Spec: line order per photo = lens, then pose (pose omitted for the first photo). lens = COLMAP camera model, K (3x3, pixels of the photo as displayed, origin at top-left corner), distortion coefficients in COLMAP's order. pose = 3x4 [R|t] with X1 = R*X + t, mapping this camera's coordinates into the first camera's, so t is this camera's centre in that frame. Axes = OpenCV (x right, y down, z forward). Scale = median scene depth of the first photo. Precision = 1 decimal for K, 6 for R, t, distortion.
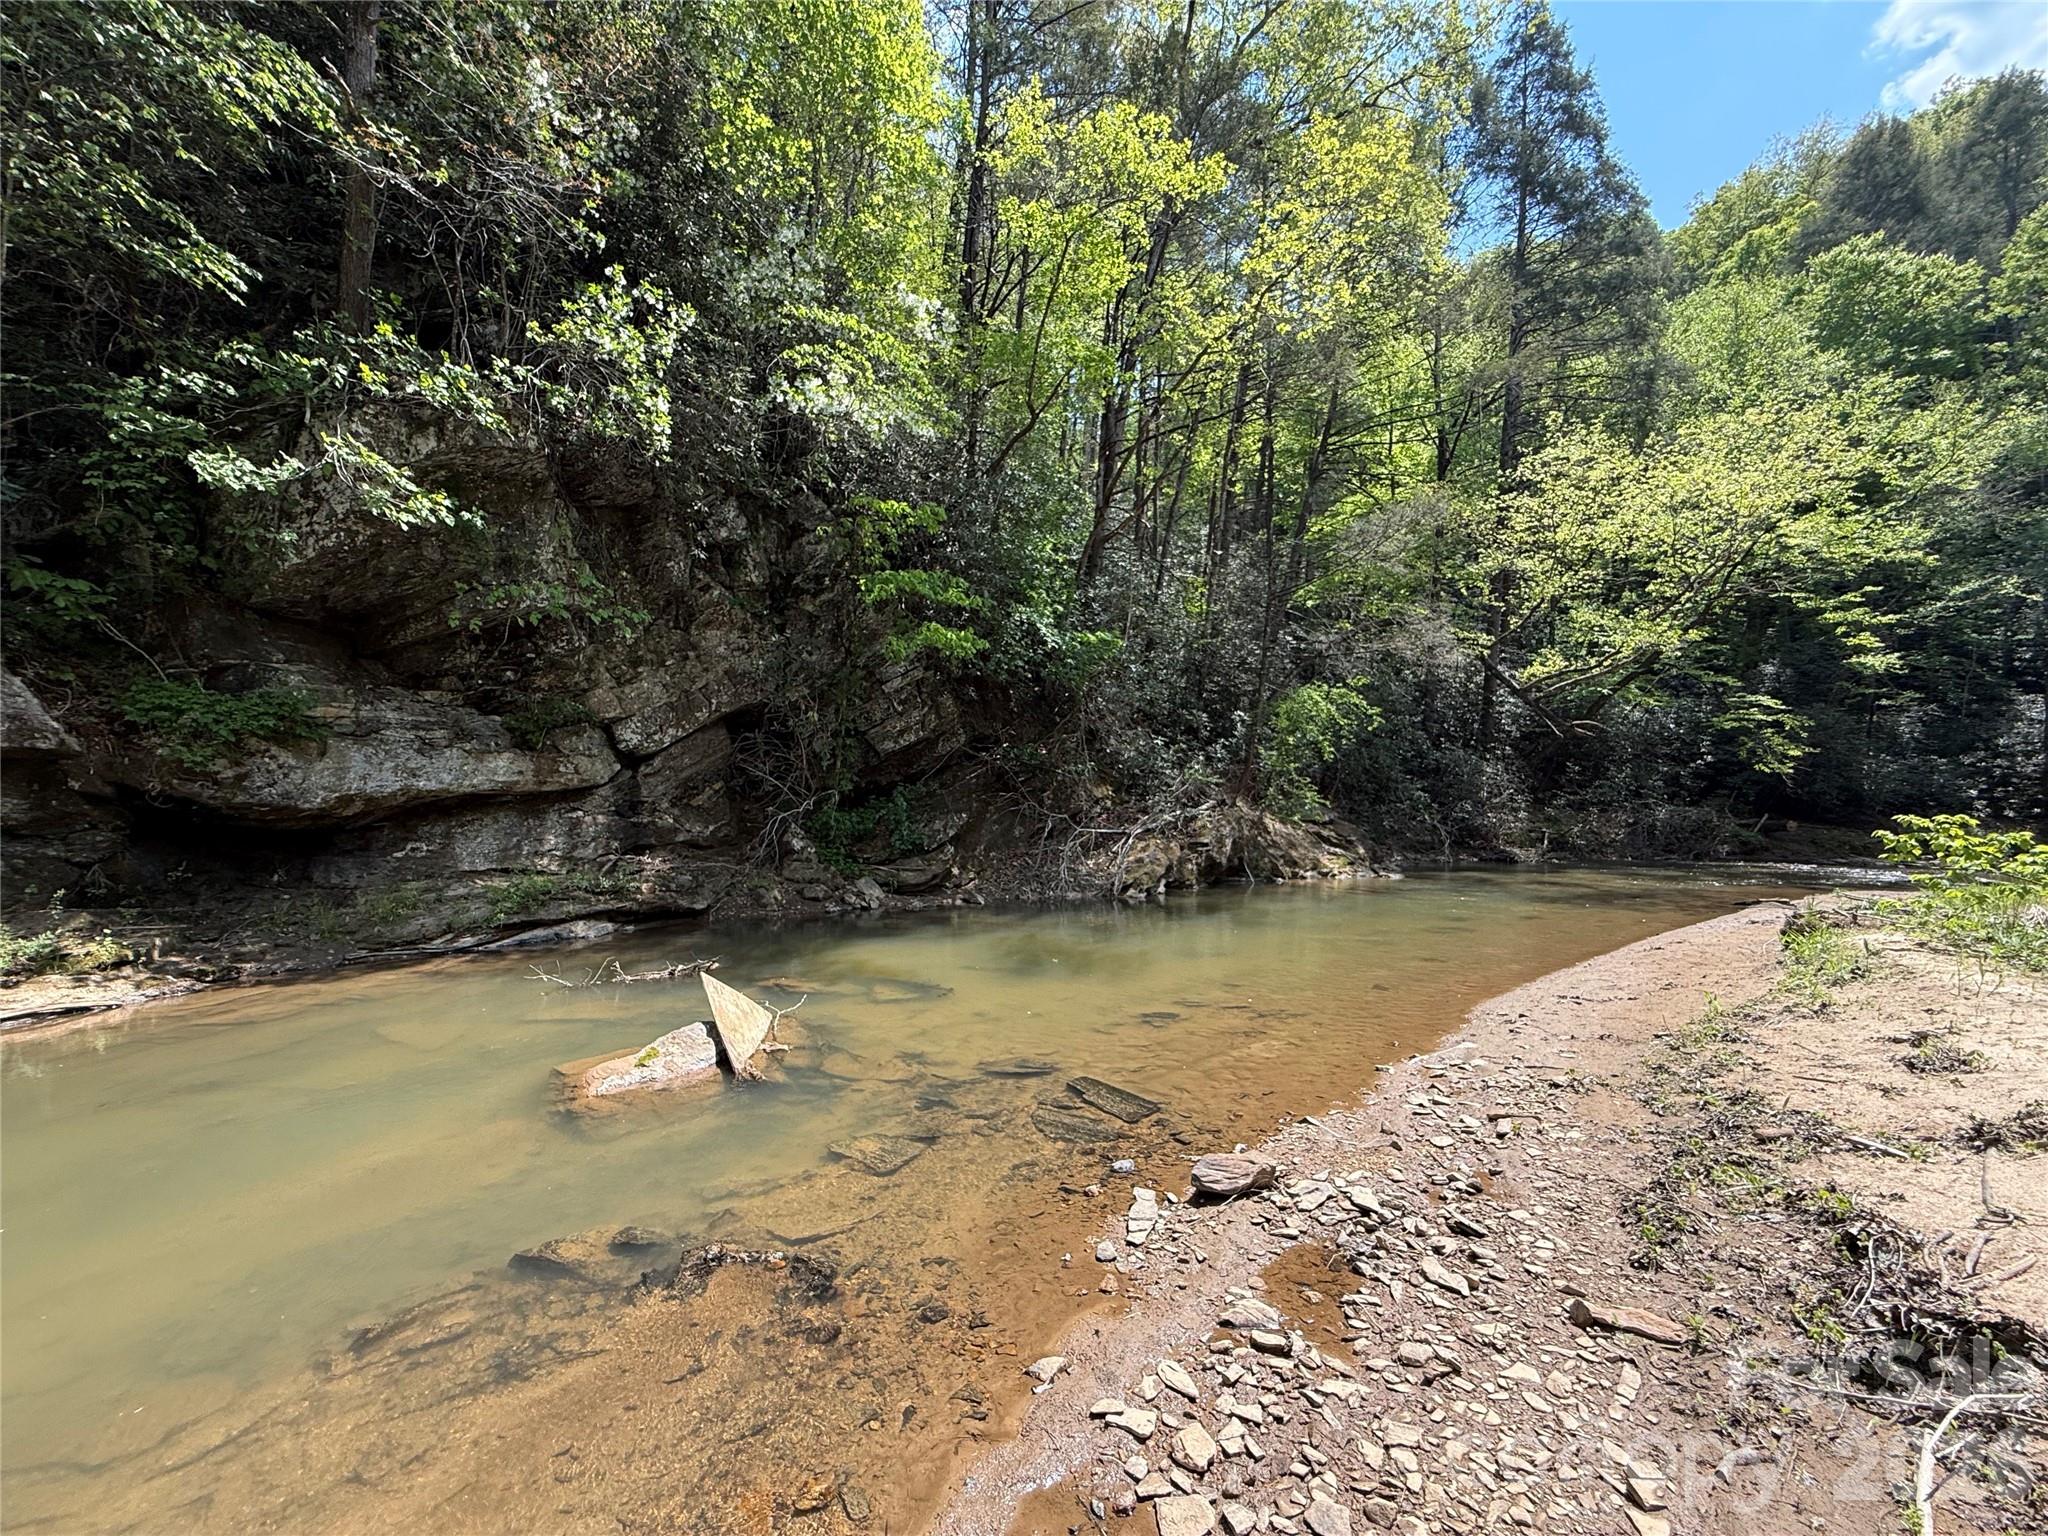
lens RADIAL K [[814.2, 0, 1024.3], [0, 814.2, 768.4], [0, 0, 1]] dist [-0.001506, 0.000058]
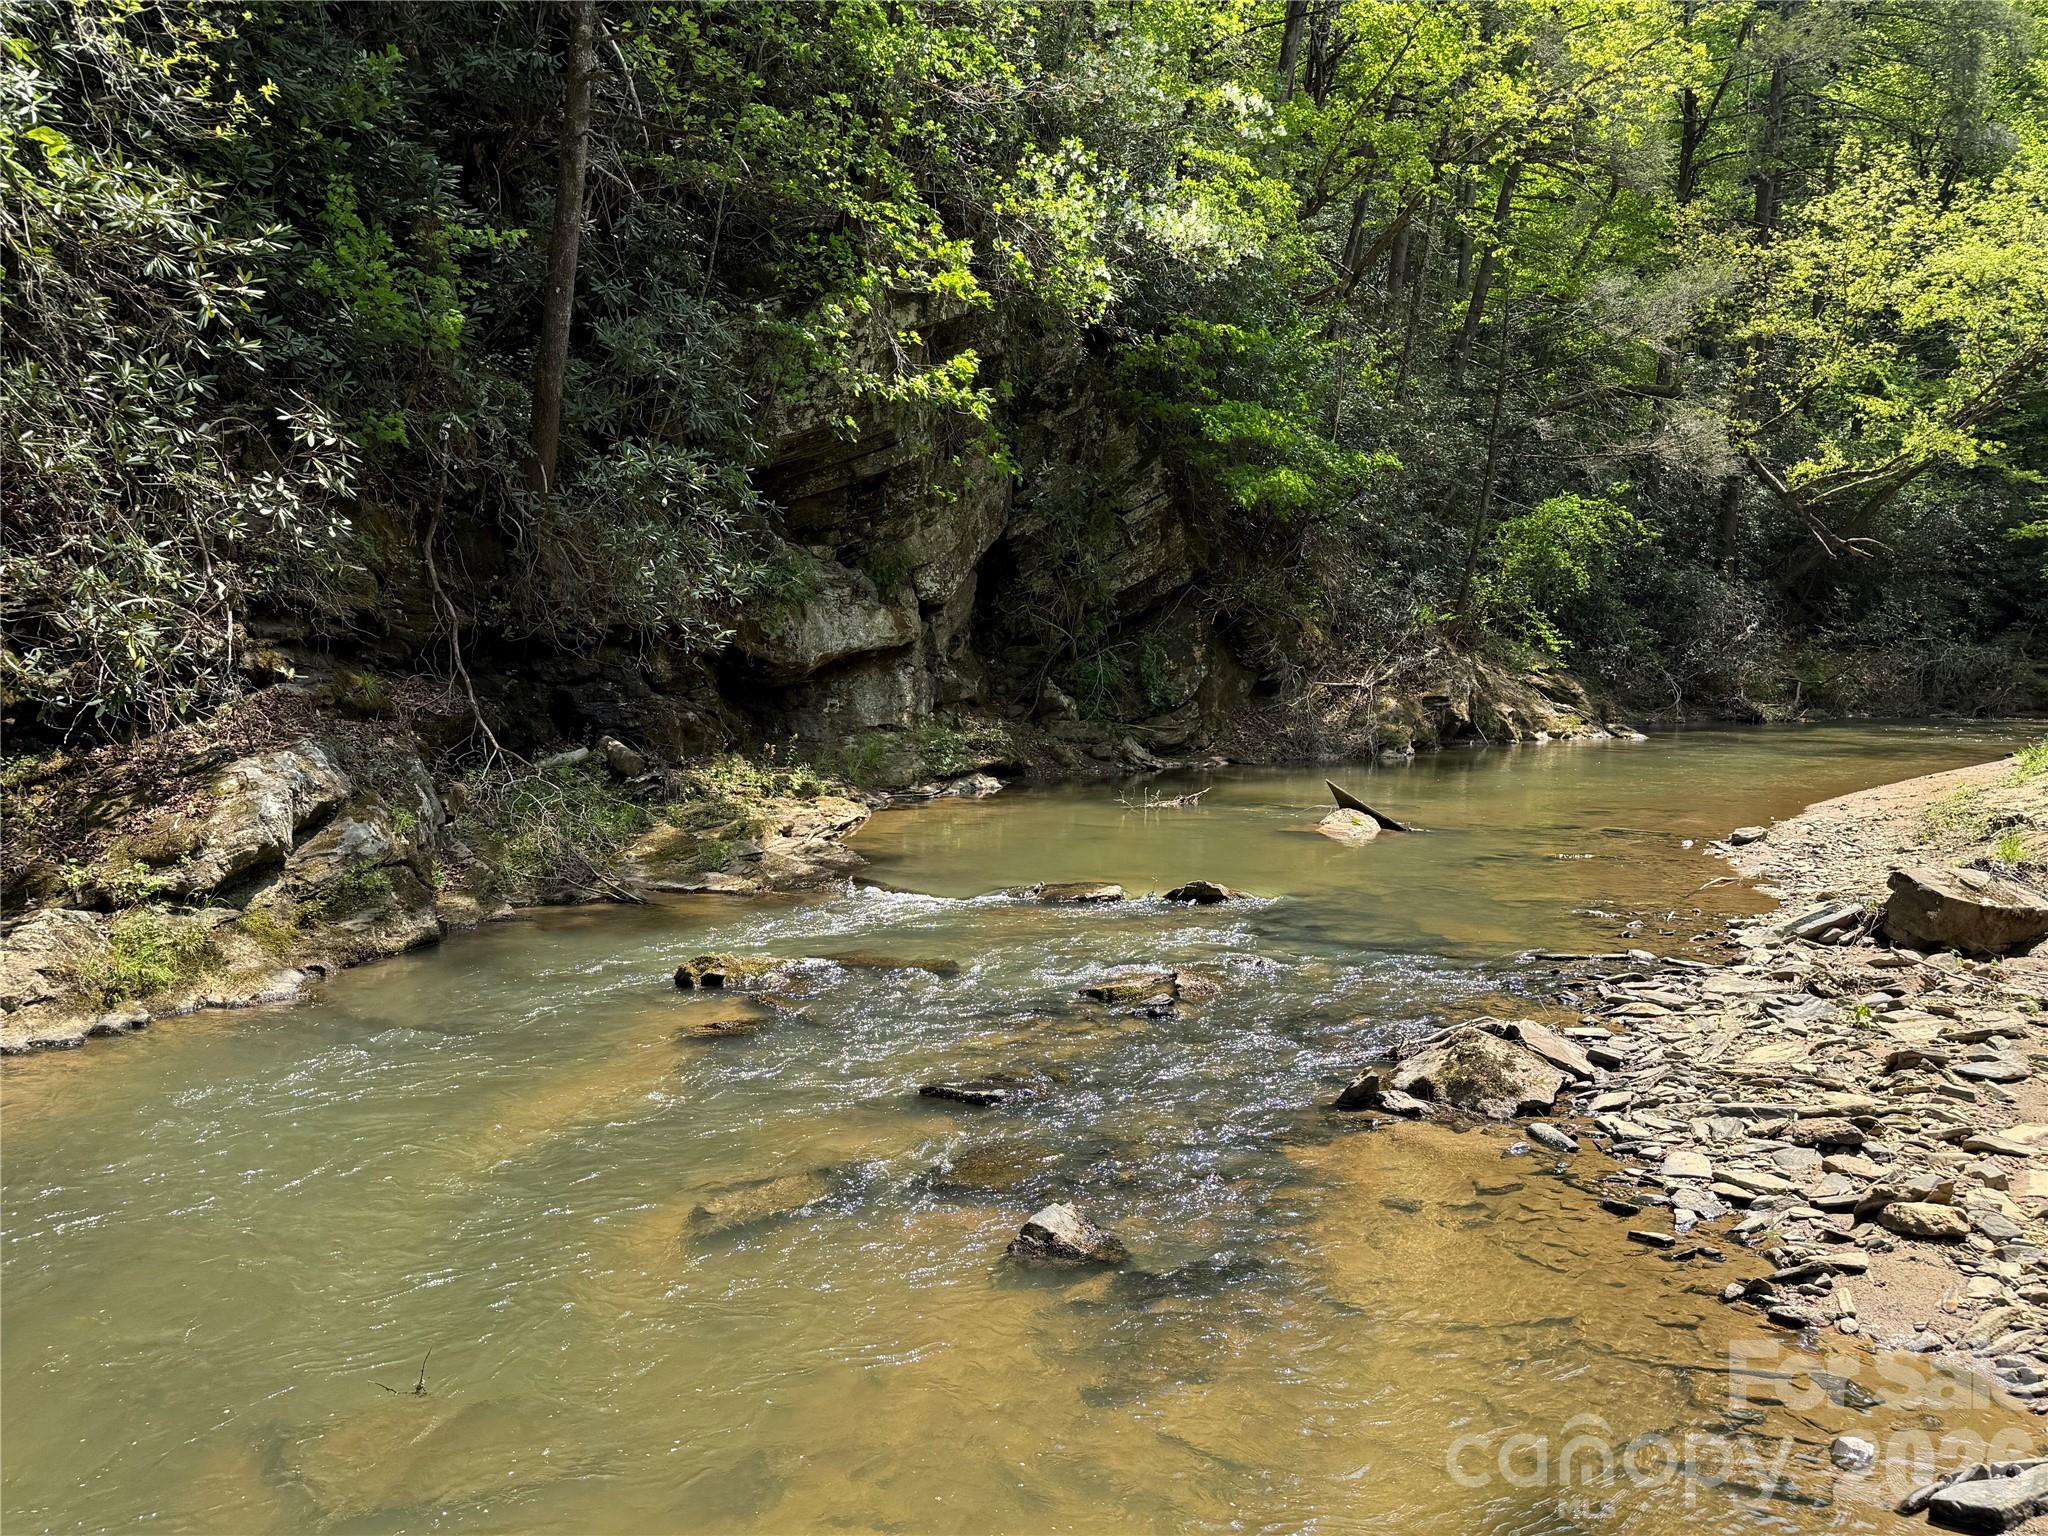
lens RADIAL K [[1679.8, 0, 1016.4], [0, 1679.8, 785.1], [0, 0, 1]] dist [0.069458, -0.099113]
pose [[0.986384, -0.021842, 0.163002, -0.771360], [0.000818, 0.991780, 0.127950, -0.063282], [-0.164457, -0.126074, 0.978294, -0.990307]]
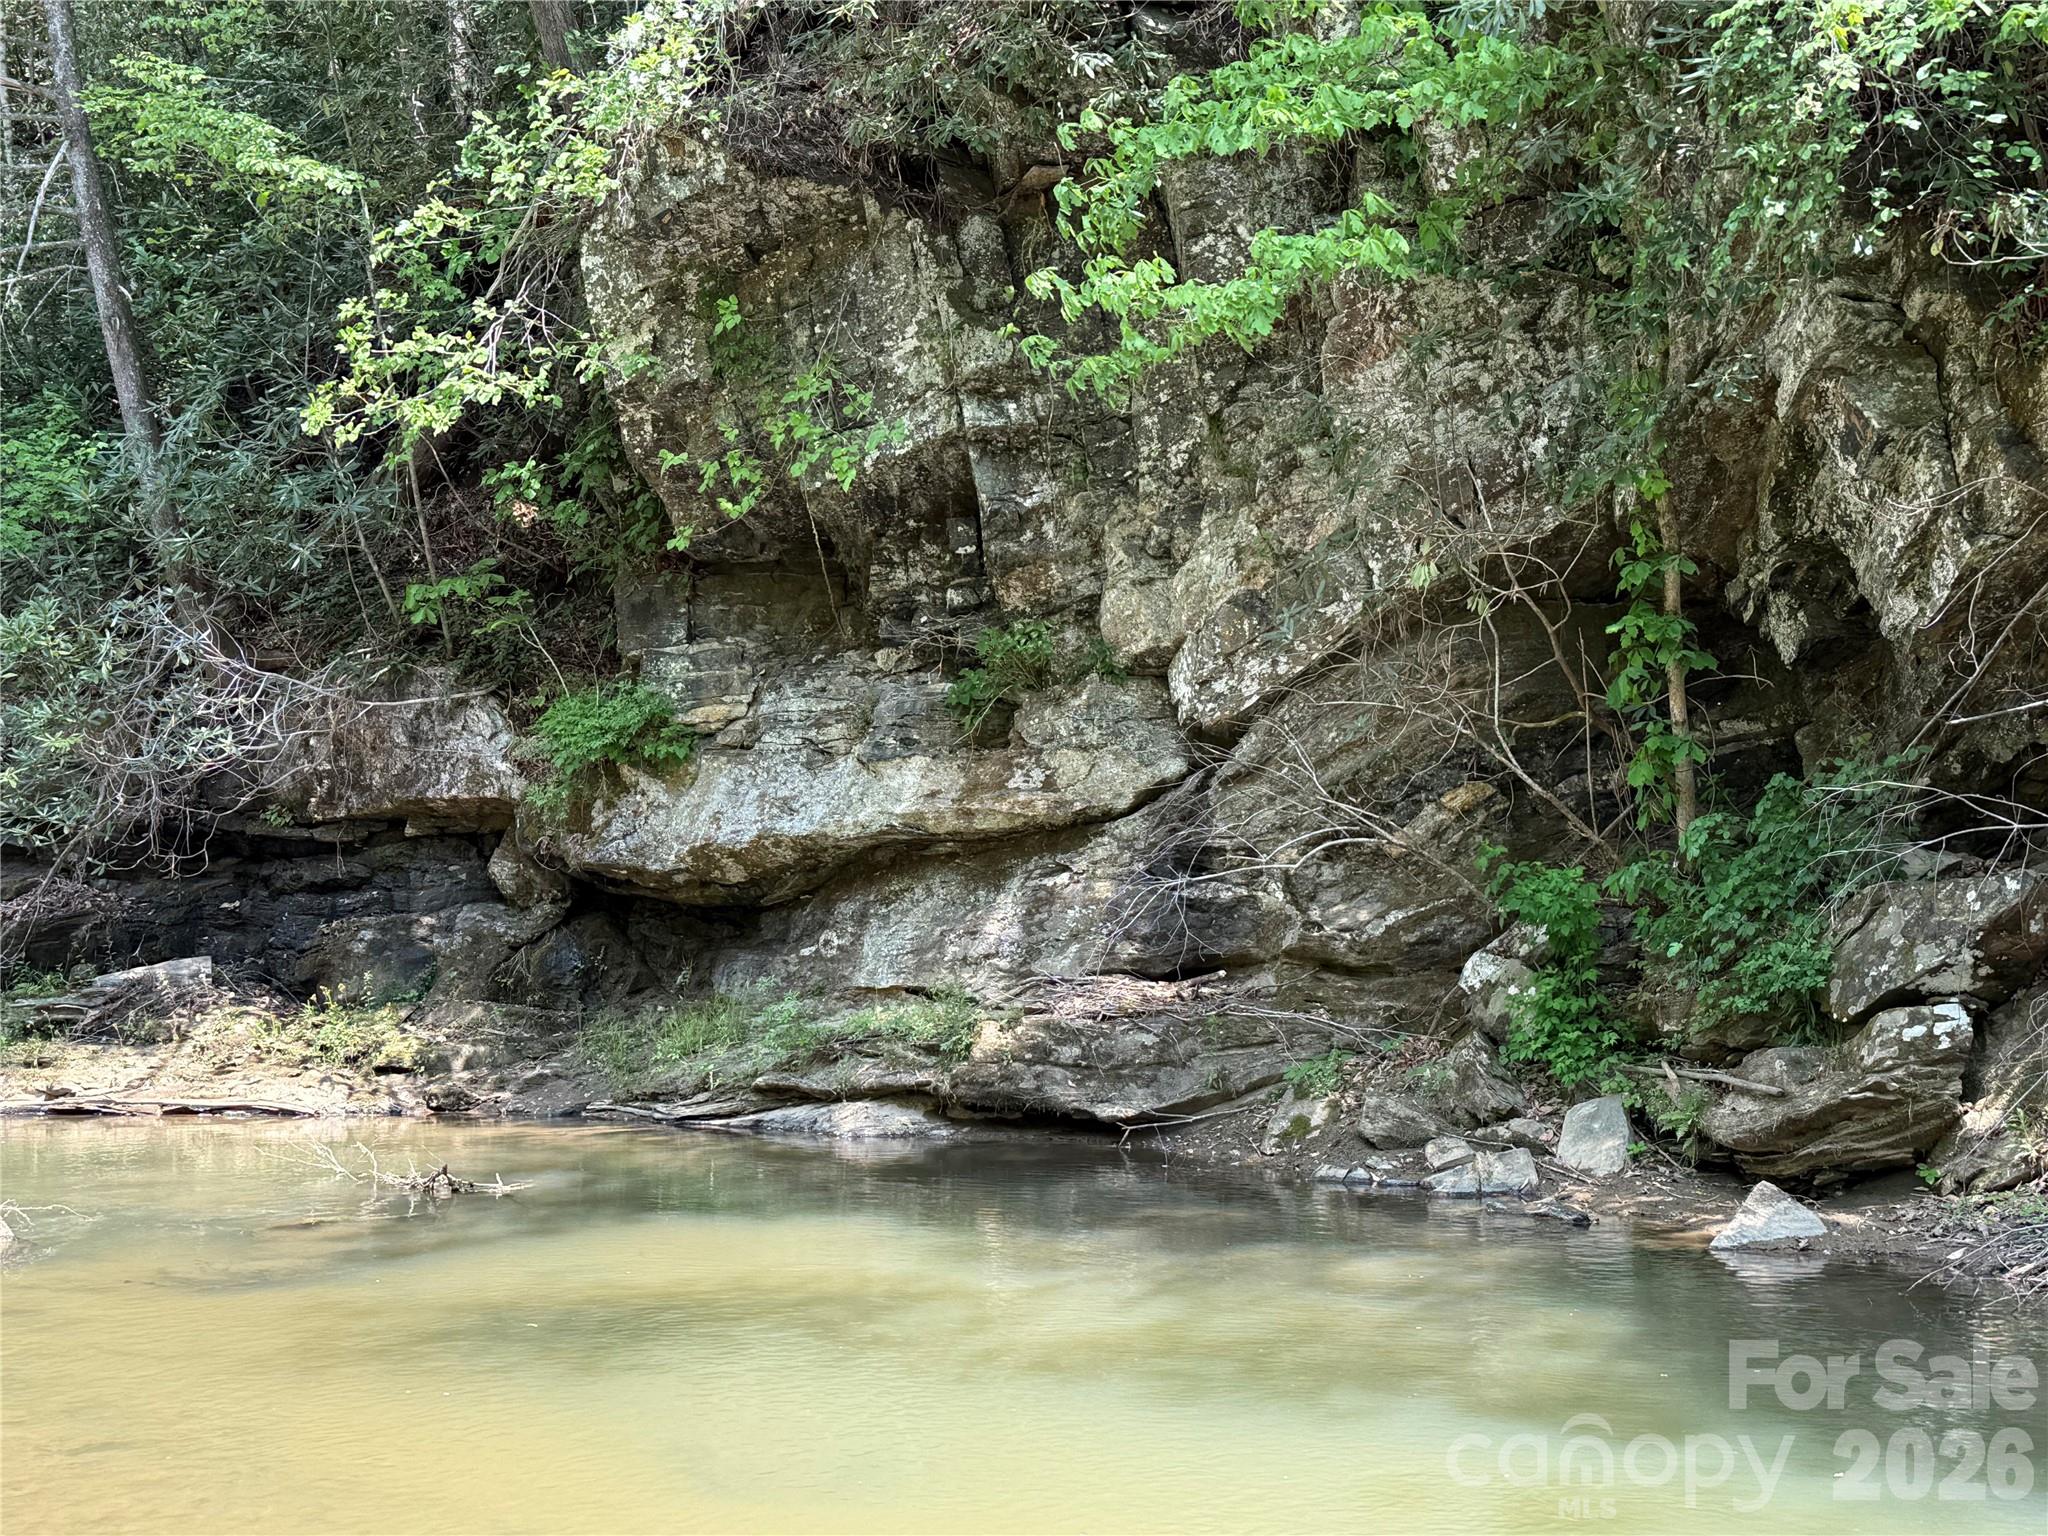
lens RADIAL K [[2577.3, 0, 1016.3], [0, 2577.3, 773.0], [0, 0, 1]] dist [0.121823, 0.000000]
pose [[0.031127, -0.044305, -0.998533, 0.897095], [0.055125, 0.997573, -0.042544, 0.058606], [0.997994, -0.053720, 0.033494, 0.956742]]
